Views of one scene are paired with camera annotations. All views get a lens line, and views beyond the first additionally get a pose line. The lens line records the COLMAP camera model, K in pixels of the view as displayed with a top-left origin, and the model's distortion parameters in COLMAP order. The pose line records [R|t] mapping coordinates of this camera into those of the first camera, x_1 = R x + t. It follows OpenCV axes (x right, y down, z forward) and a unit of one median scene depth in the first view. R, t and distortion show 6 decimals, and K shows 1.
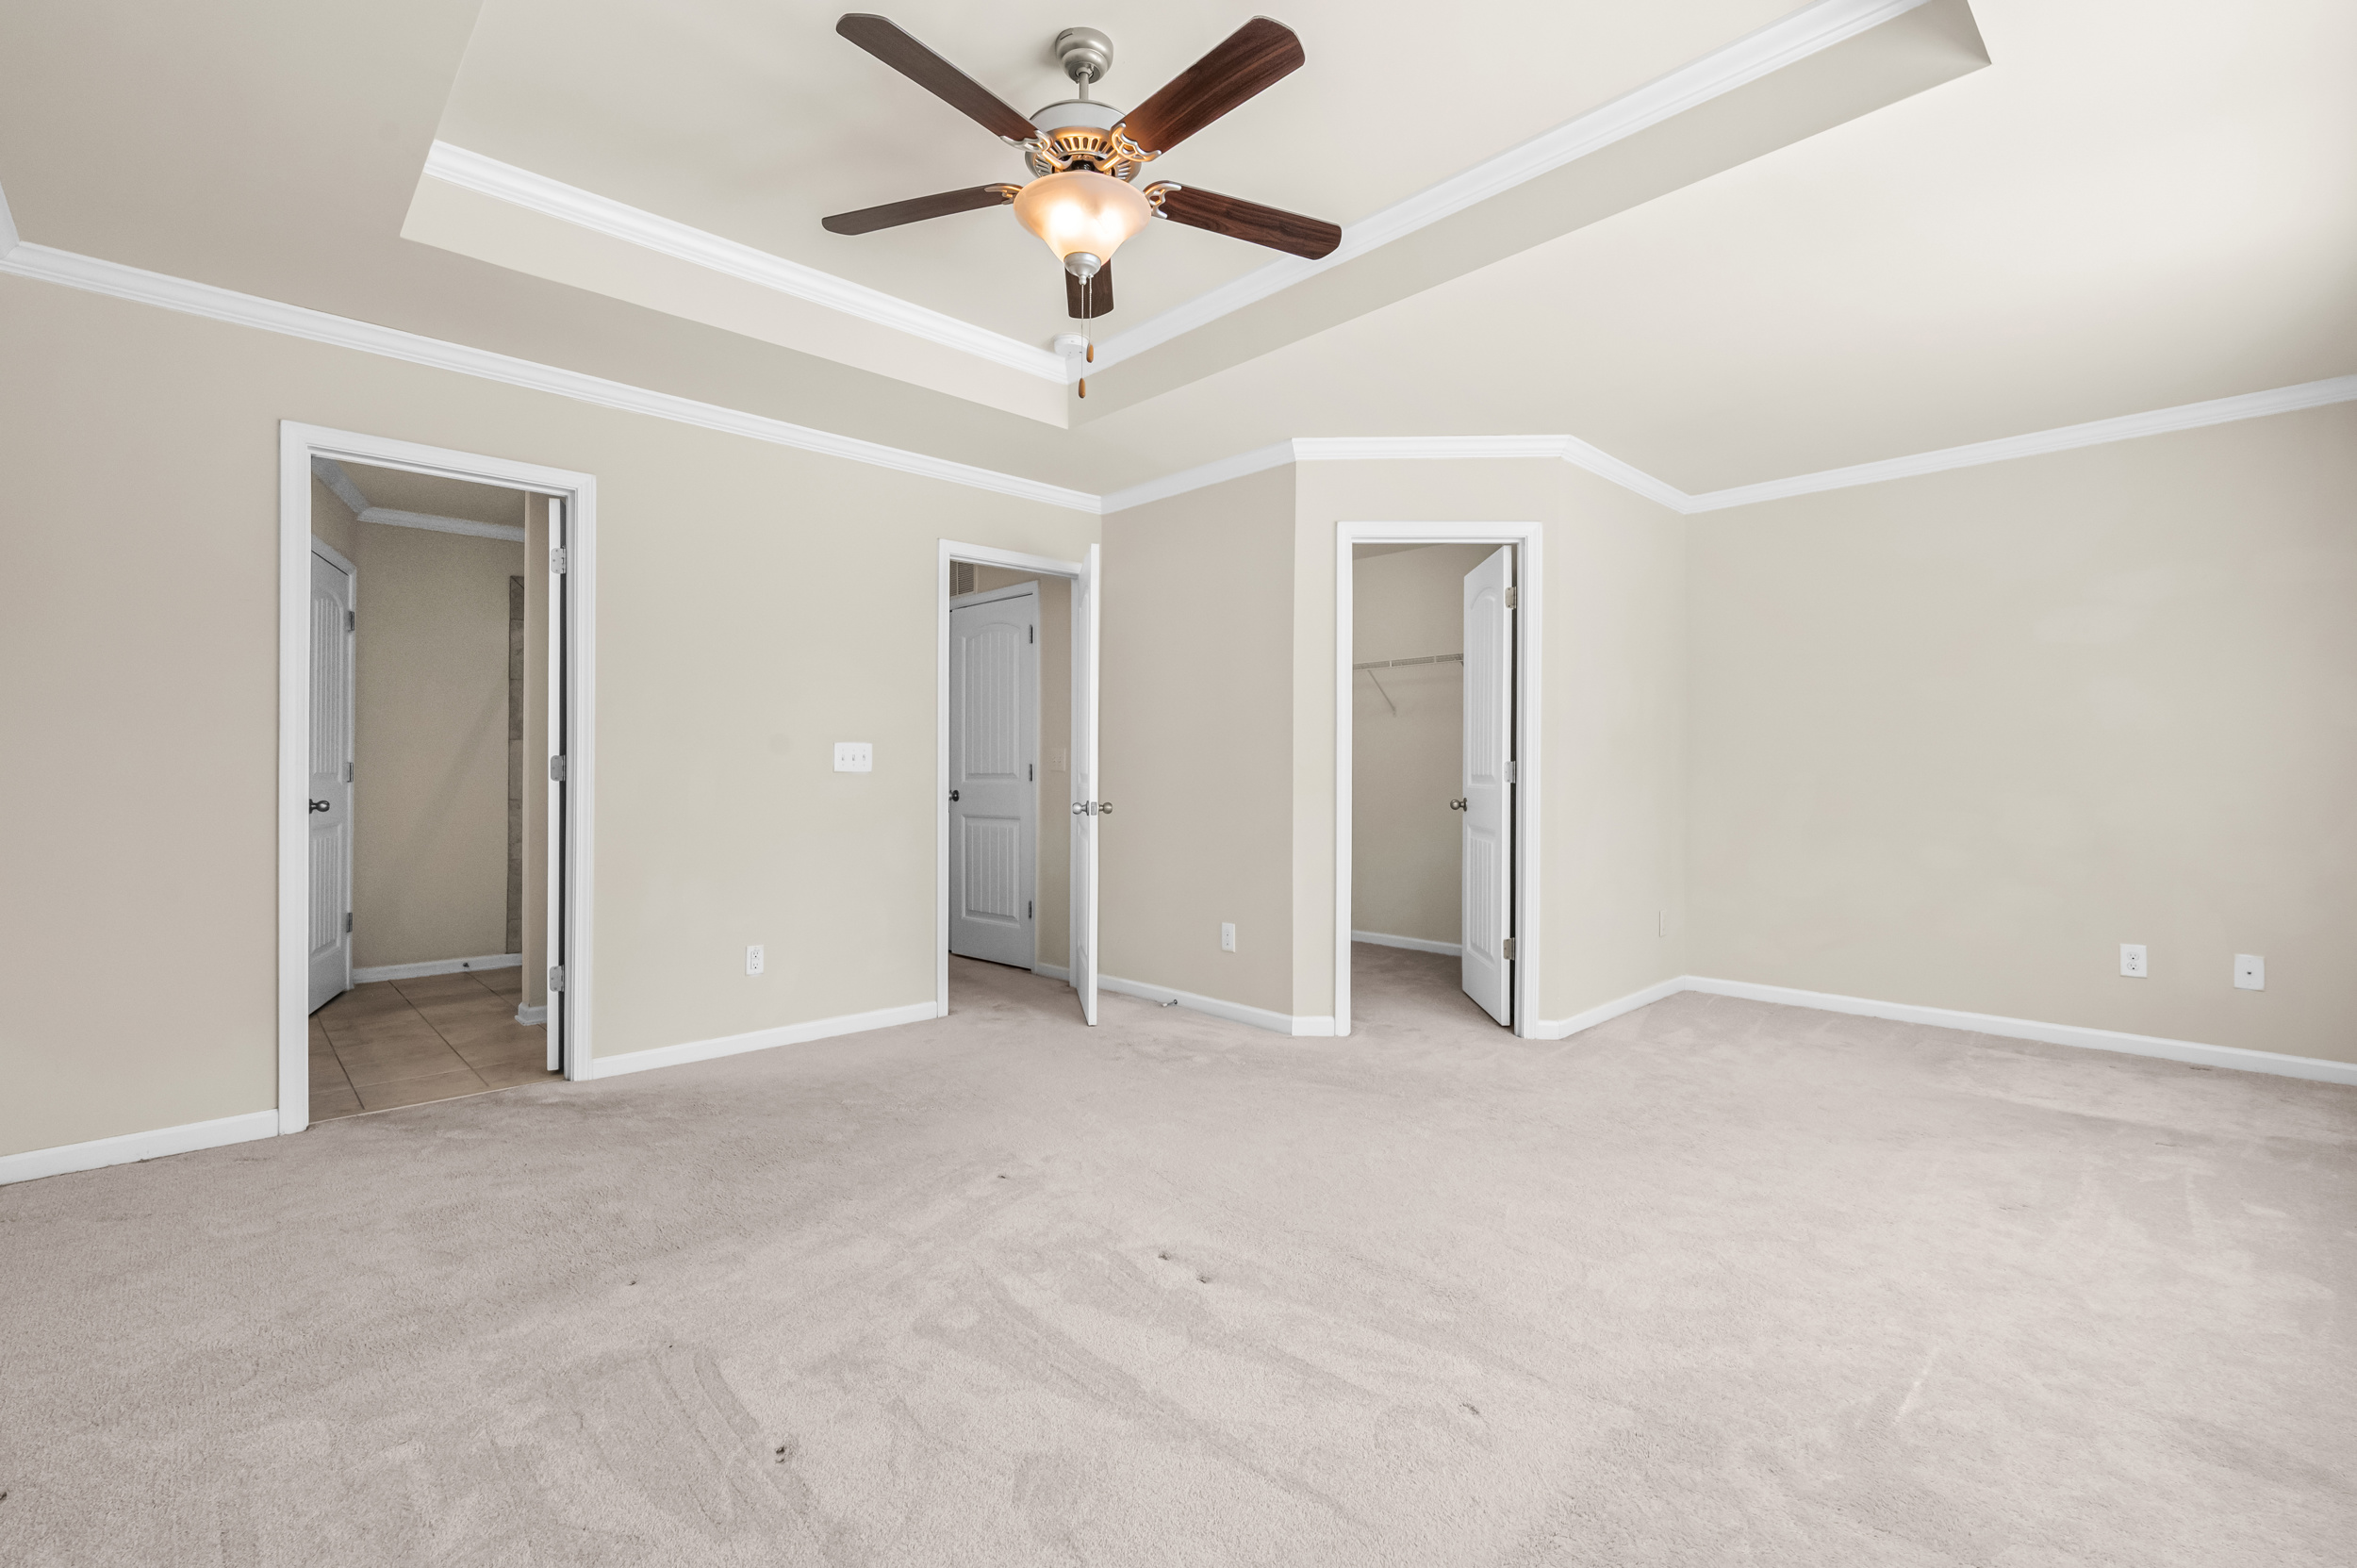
lens RADIAL K [[1034.4, 0, 1171.5], [0, 1034.4, 771.6], [0, 0, 1]] dist [-0.000896, -0.000960]
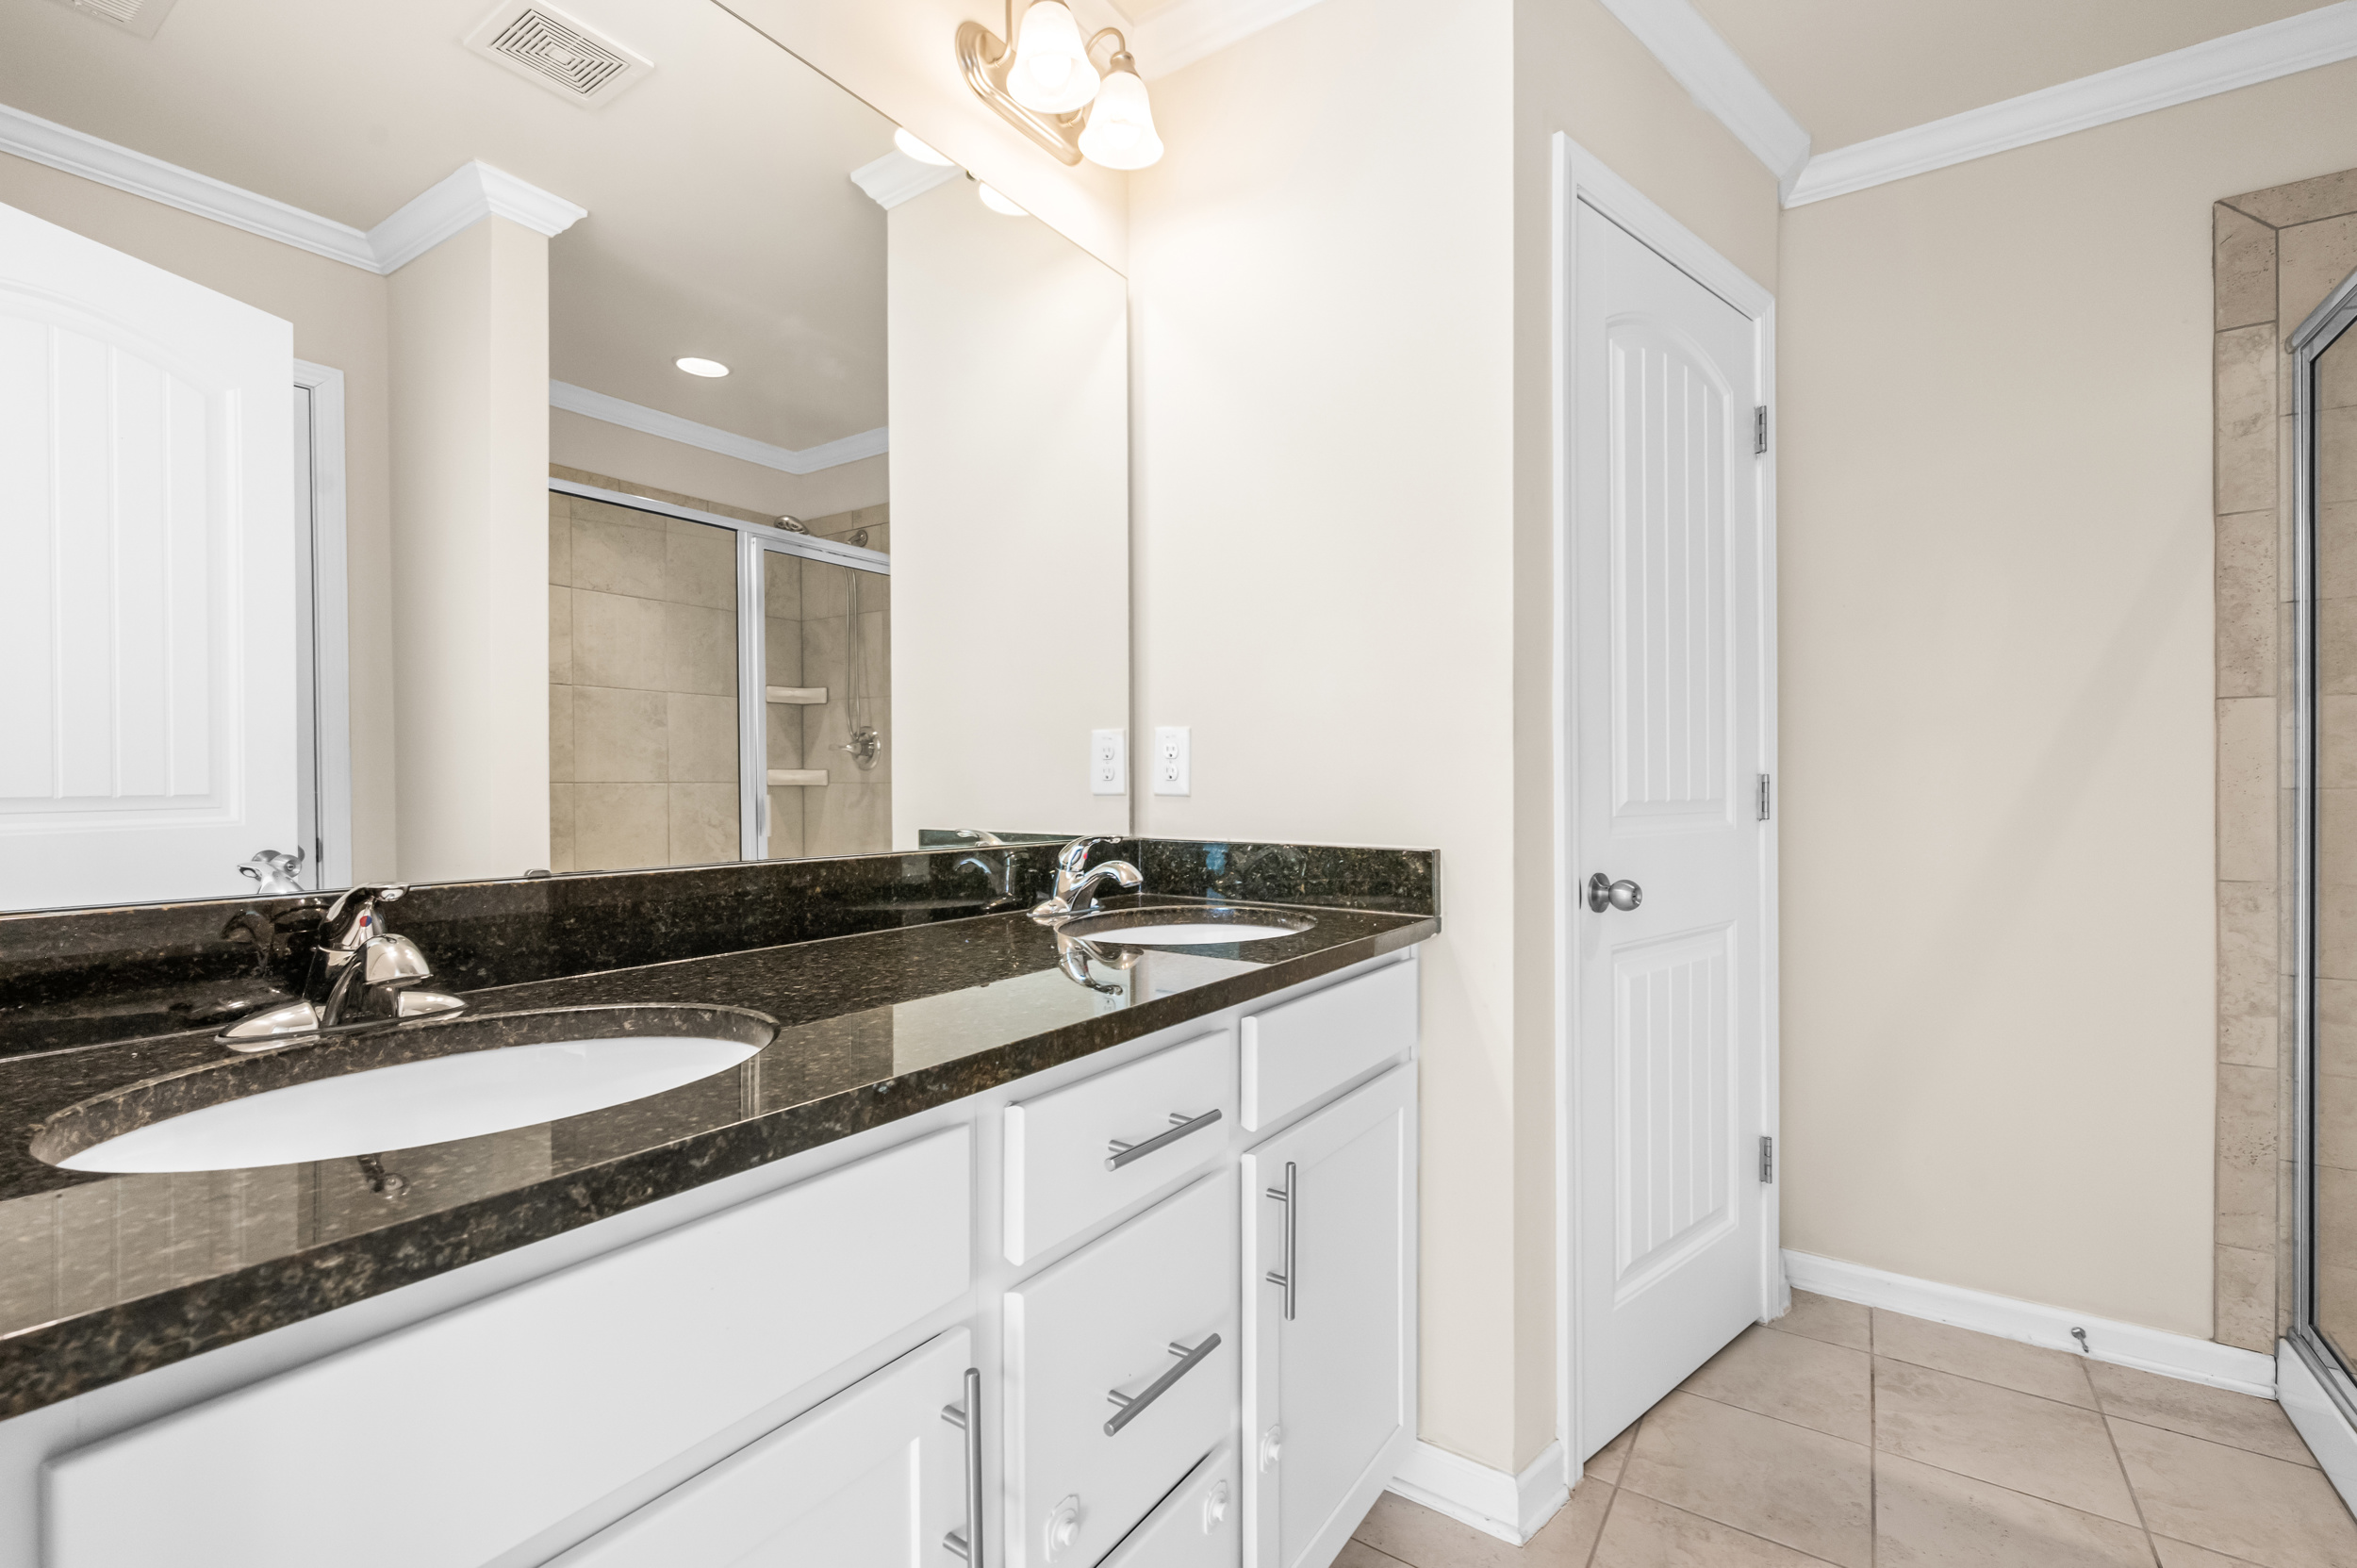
lens RADIAL K [[1034.4, 0, 1170.3], [0, 1034.4, 783.1], [0, 0, 1]] dist [-0.000896, -0.000960]
pose [[0.235393, -0.008423, -0.971864, -0.447908], [0.004792, 0.999960, -0.007506, -0.003018], [0.971888, -0.002890, 0.235424, 0.670768]]
